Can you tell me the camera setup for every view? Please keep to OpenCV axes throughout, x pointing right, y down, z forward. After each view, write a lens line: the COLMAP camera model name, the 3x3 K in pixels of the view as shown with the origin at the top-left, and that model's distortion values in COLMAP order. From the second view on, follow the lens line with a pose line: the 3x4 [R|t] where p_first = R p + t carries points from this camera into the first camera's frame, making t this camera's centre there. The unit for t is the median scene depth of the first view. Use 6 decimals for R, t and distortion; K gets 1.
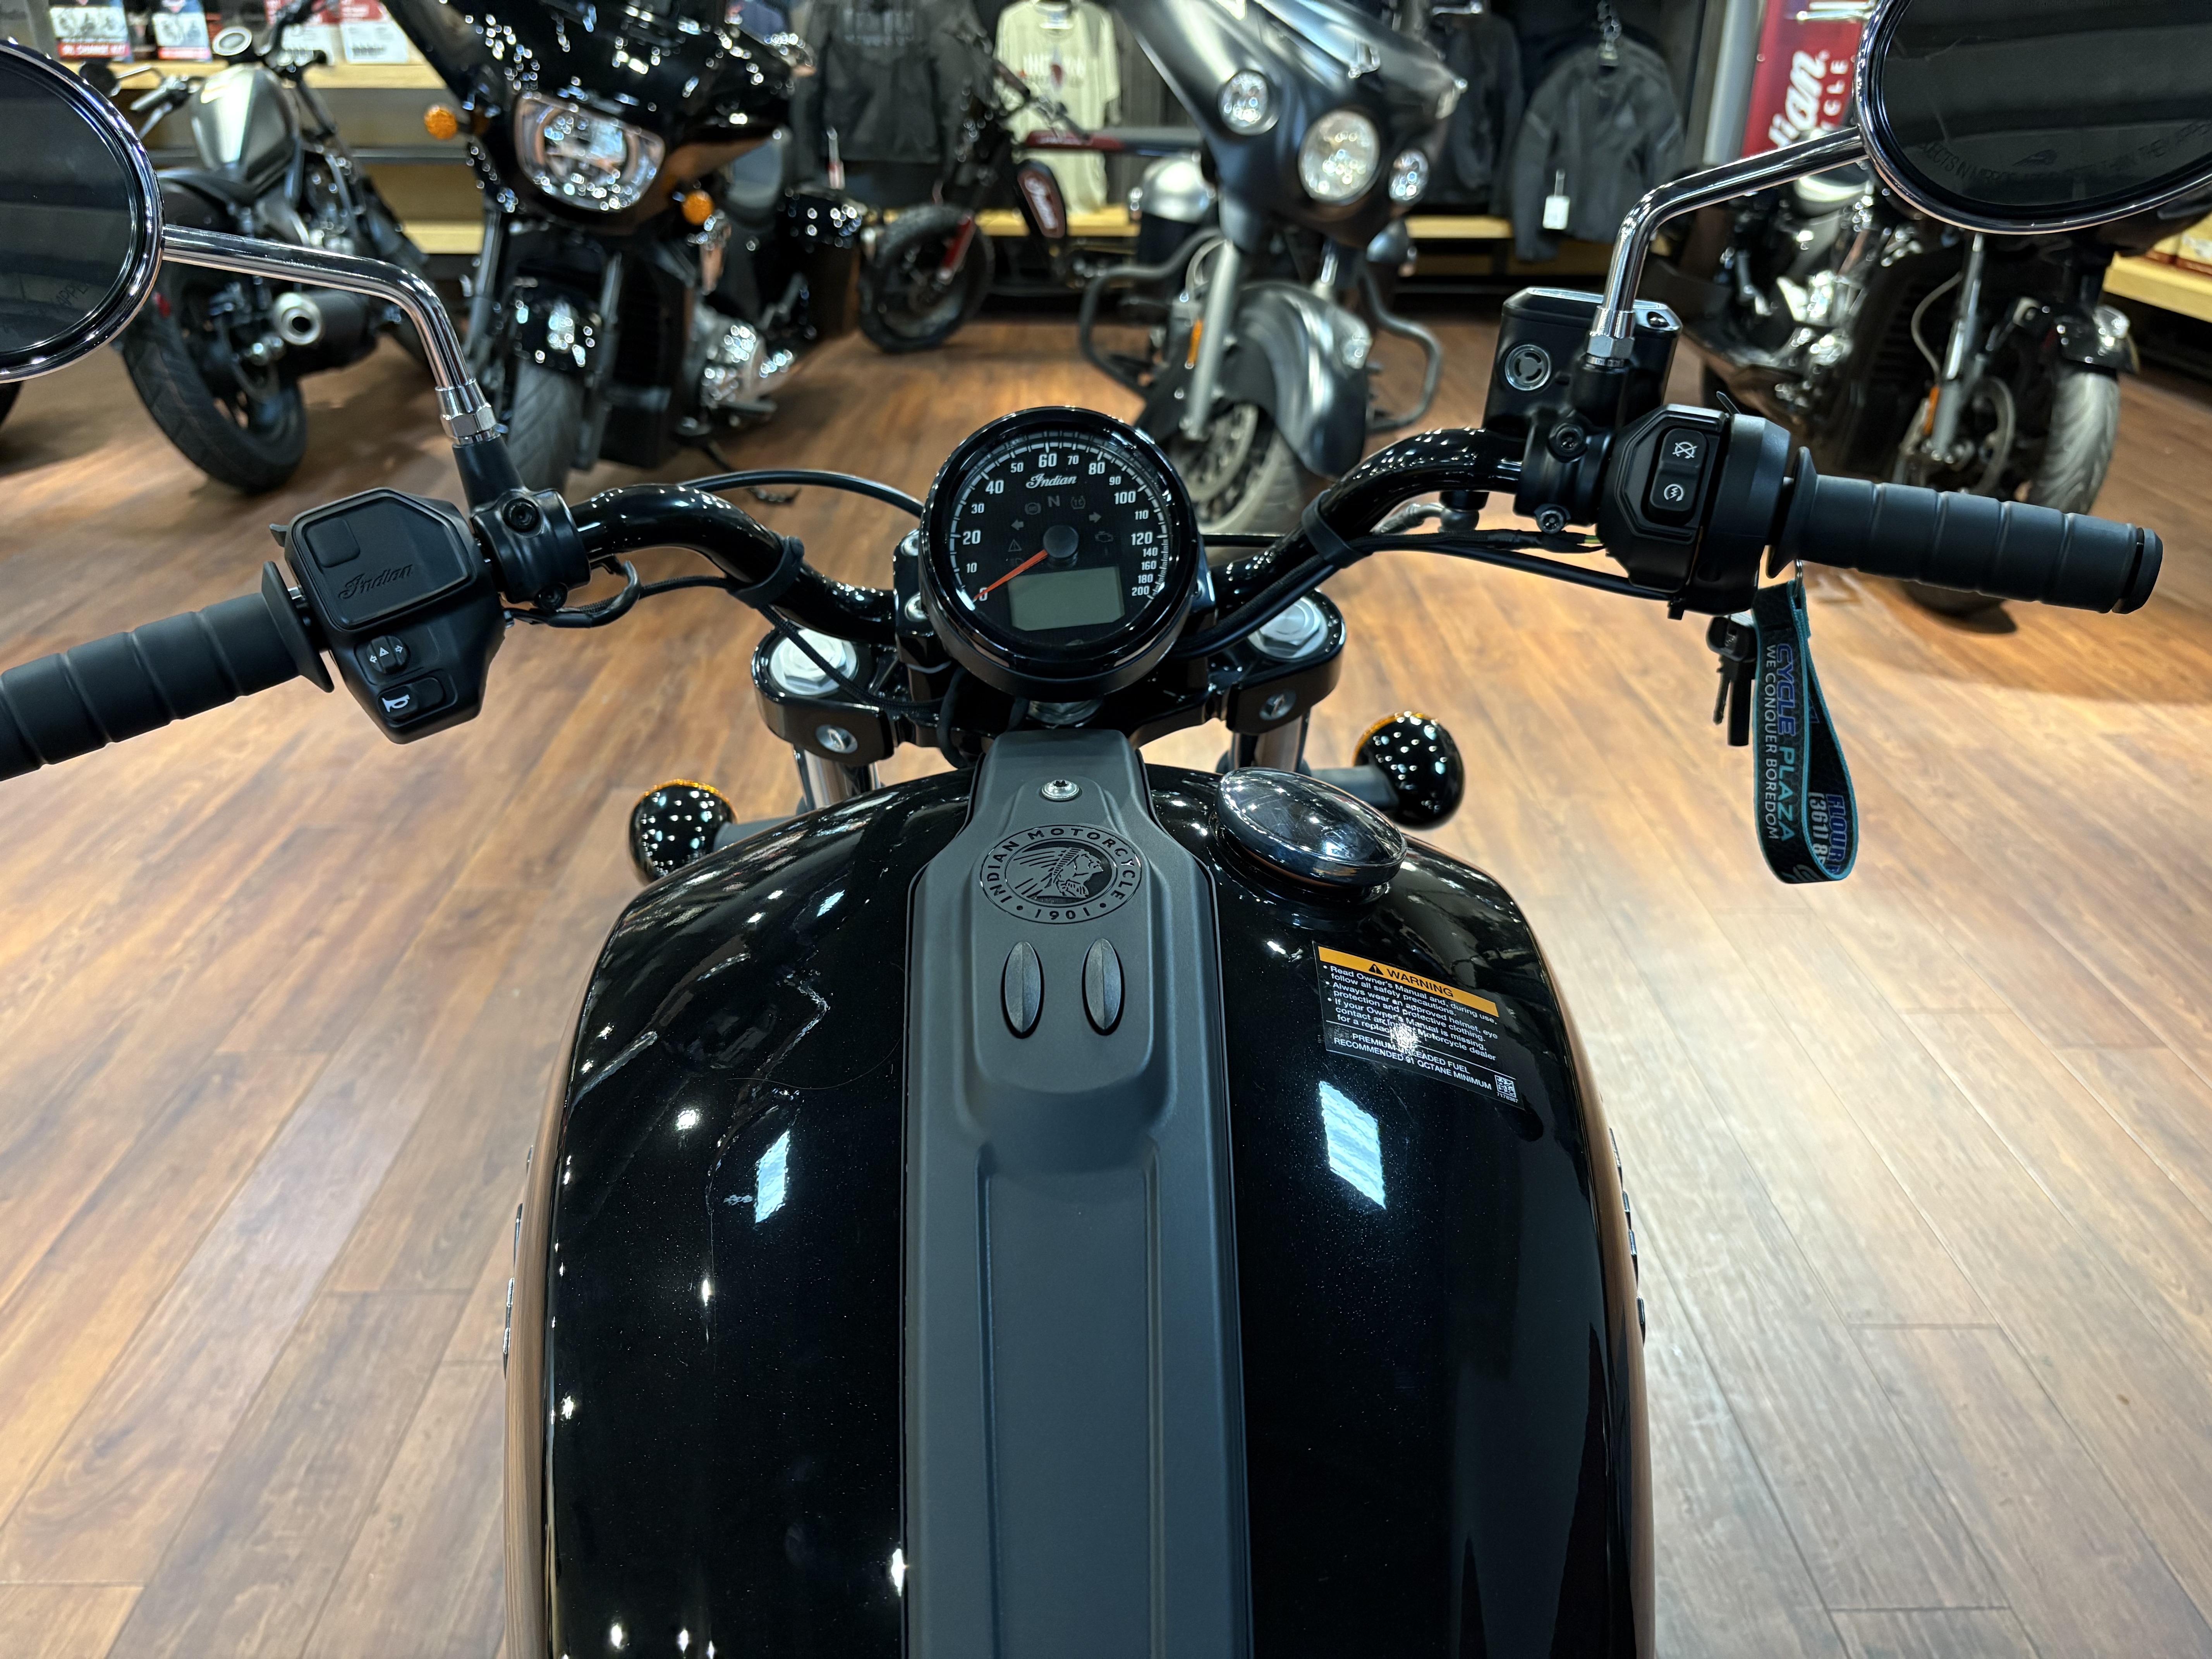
lens RADIAL K [[1720.0, 0, 1109.3], [0, 1720.0, 843.1], [0, 0, 1]] dist [0.038027, -0.037076]
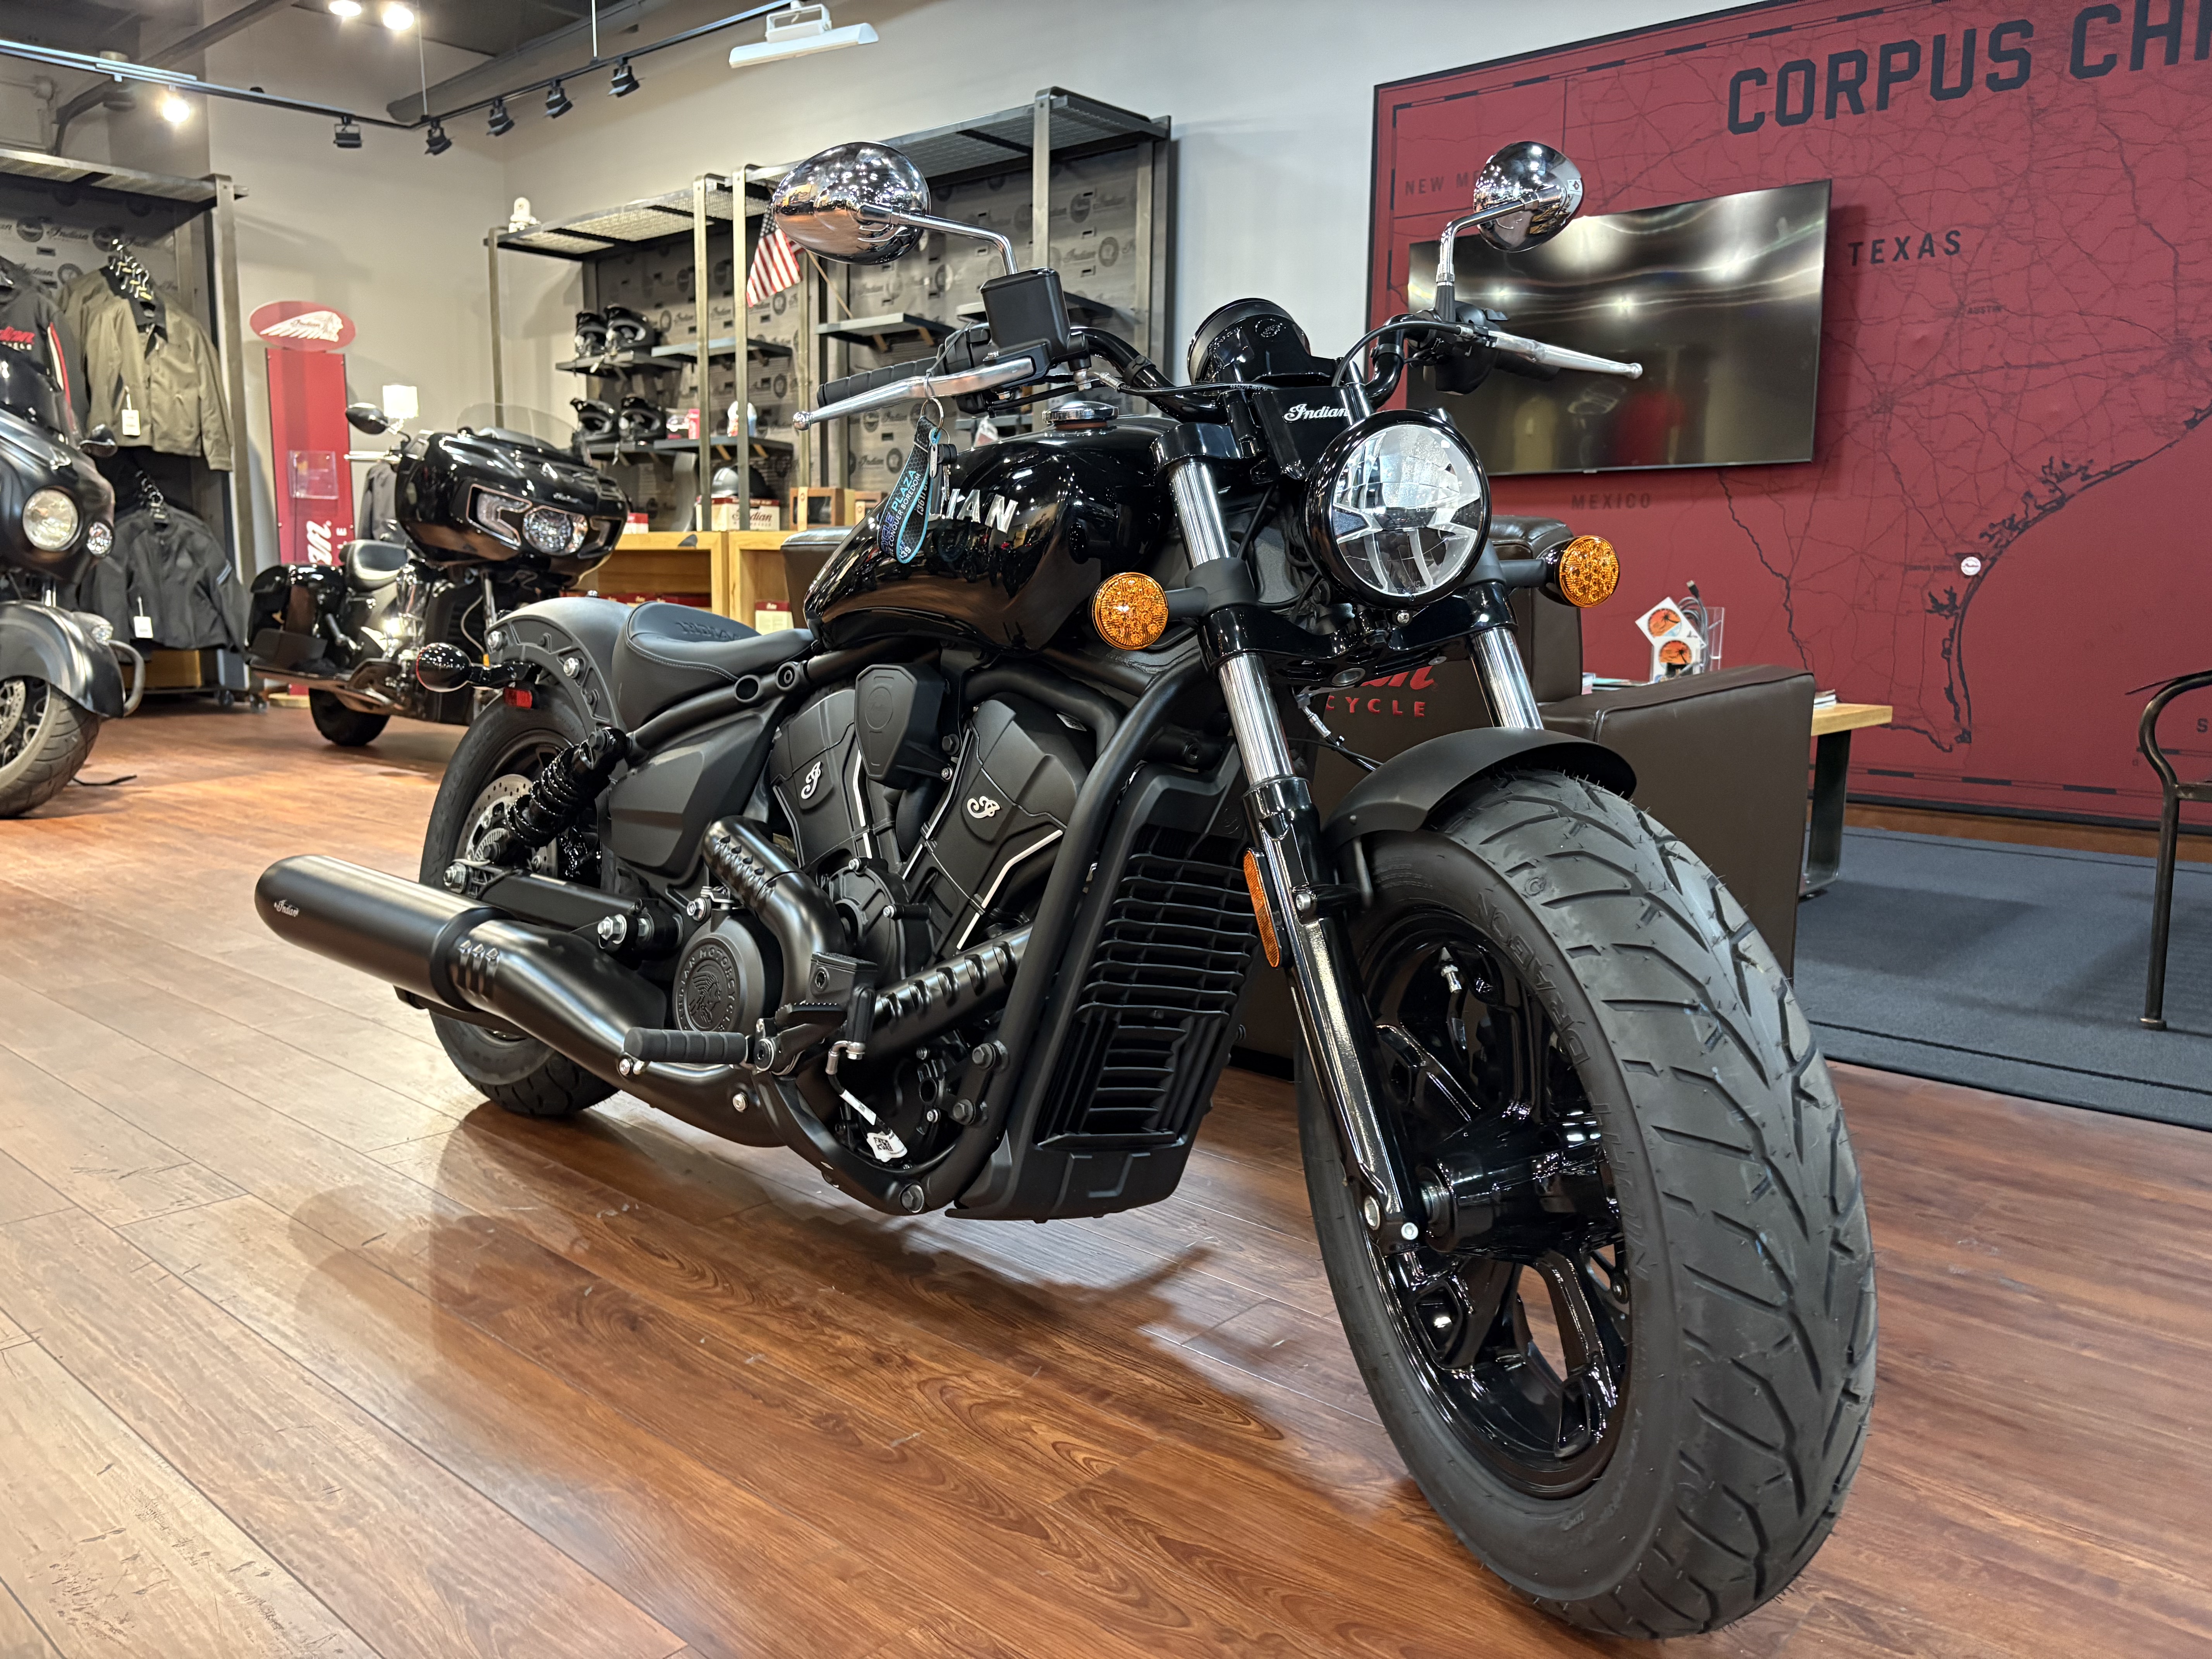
lens RADIAL K [[1720.0, 0, 1115.4], [0, 1720.0, 877.7], [0, 0, 1]] dist [0.038027, -0.037076]
pose [[0.682562, -0.108633, 0.722708, -0.343665], [0.301437, 0.942703, -0.142991, 0.362542], [-0.665766, 0.315451, 0.676200, -0.481892]]
